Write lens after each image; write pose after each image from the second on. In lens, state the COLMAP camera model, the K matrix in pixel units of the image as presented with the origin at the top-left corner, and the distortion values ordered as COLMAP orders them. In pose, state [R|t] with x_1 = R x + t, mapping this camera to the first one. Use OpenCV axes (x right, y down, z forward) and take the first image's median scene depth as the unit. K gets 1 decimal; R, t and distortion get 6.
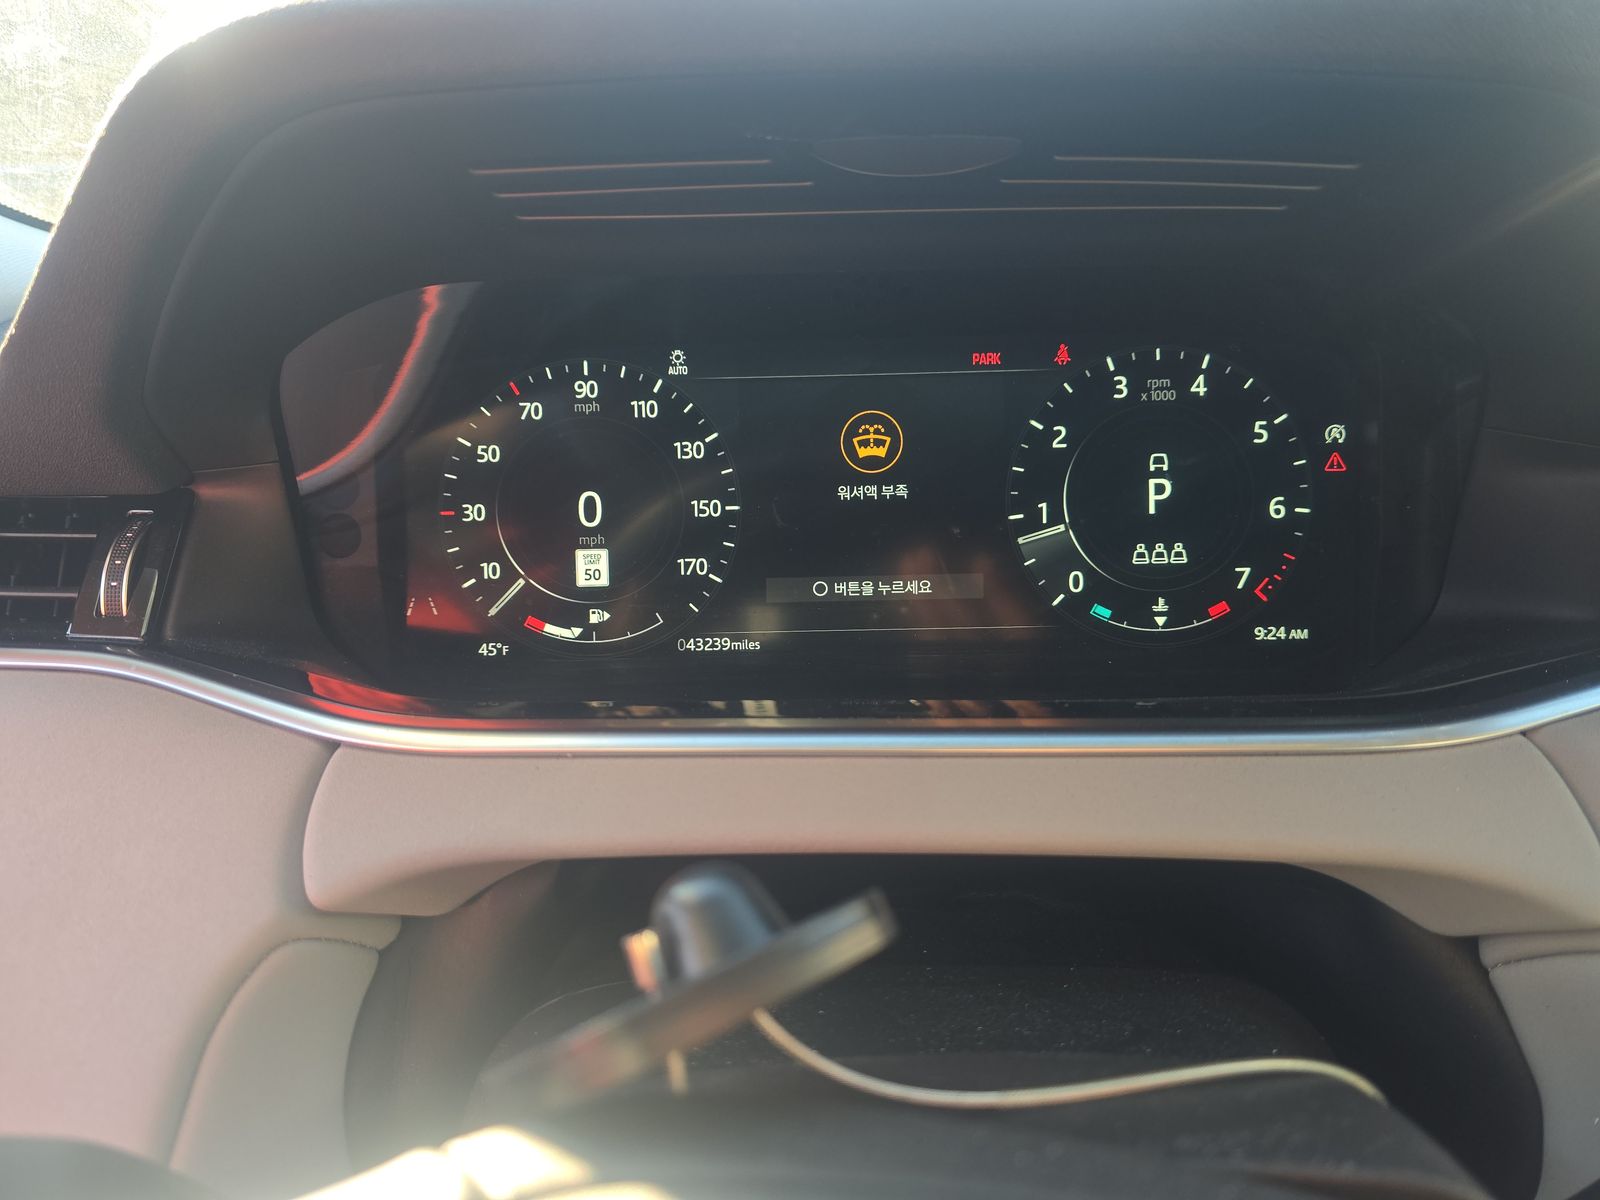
lens RADIAL K [[1056.6, 0, 785.6], [0, 1056.6, 595.5], [0, 0, 1]] dist [0.027422, -0.016048]
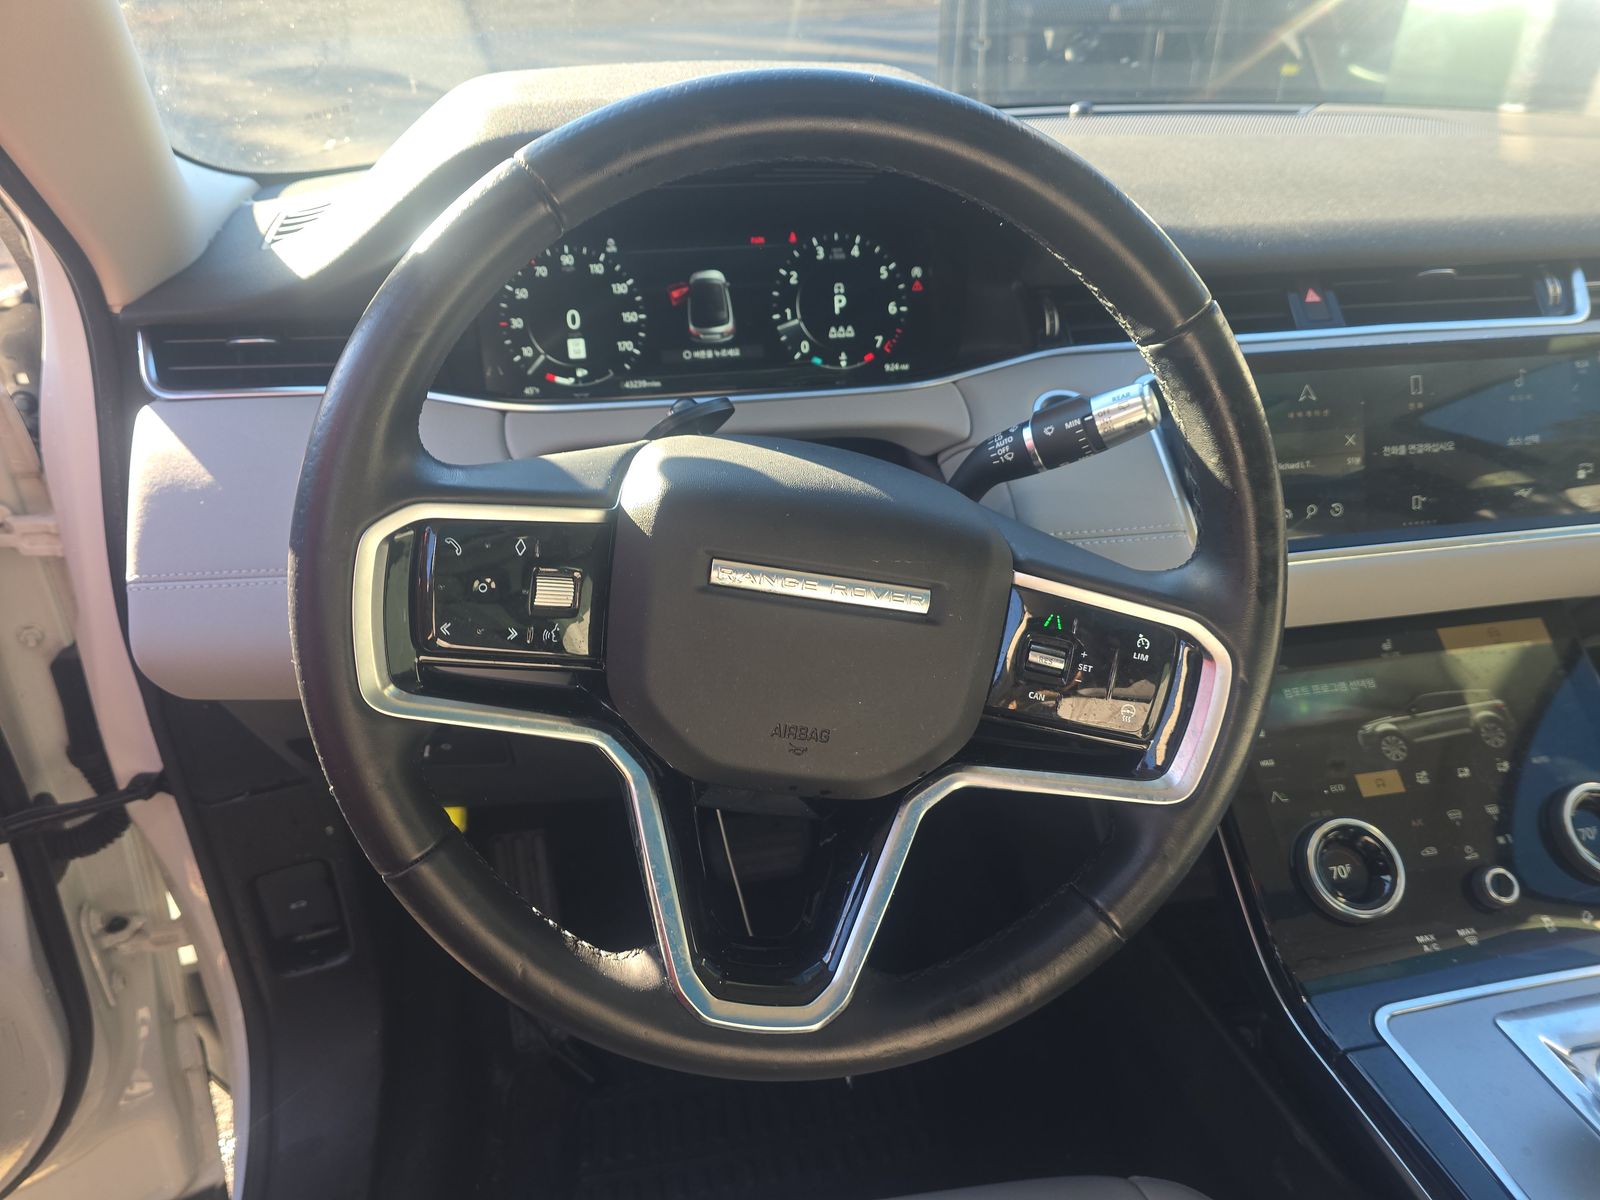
lens RADIAL K [[1056.6, 0, 770.4], [0, 1056.6, 610.7], [0, 0, 1]] dist [0.027422, -0.016048]
pose [[0.985433, -0.076193, 0.152039, -0.164387], [0.054800, 0.988600, 0.140239, 0.213196], [-0.160991, -0.129865, 0.978375, -1.173494]]
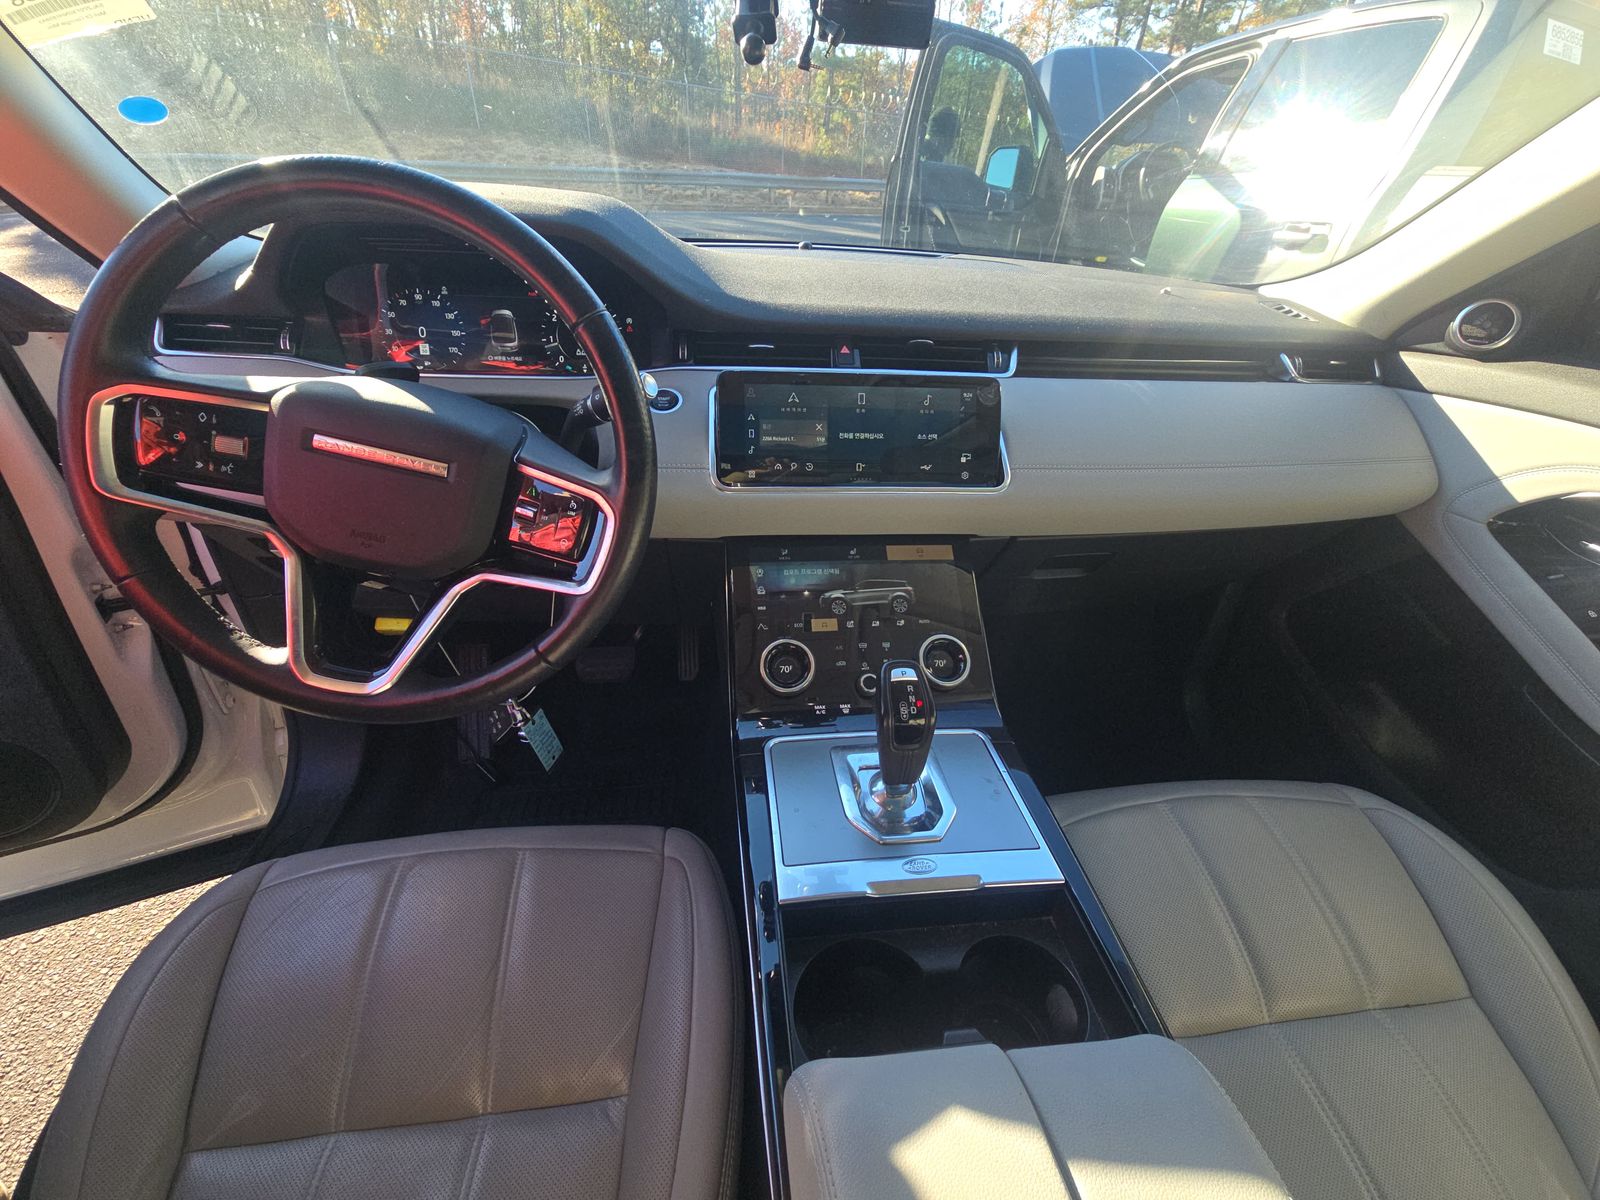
lens RADIAL K [[642.3, 0, 803.4], [0, 642.3, 600.6], [0, 0, 1]] dist [0.002652, -0.000016]
pose [[0.993195, 0.001521, 0.116453, 0.864899], [-0.021950, 0.984439, 0.174351, 0.415244], [-0.114376, -0.175721, 0.977773, -1.483812]]
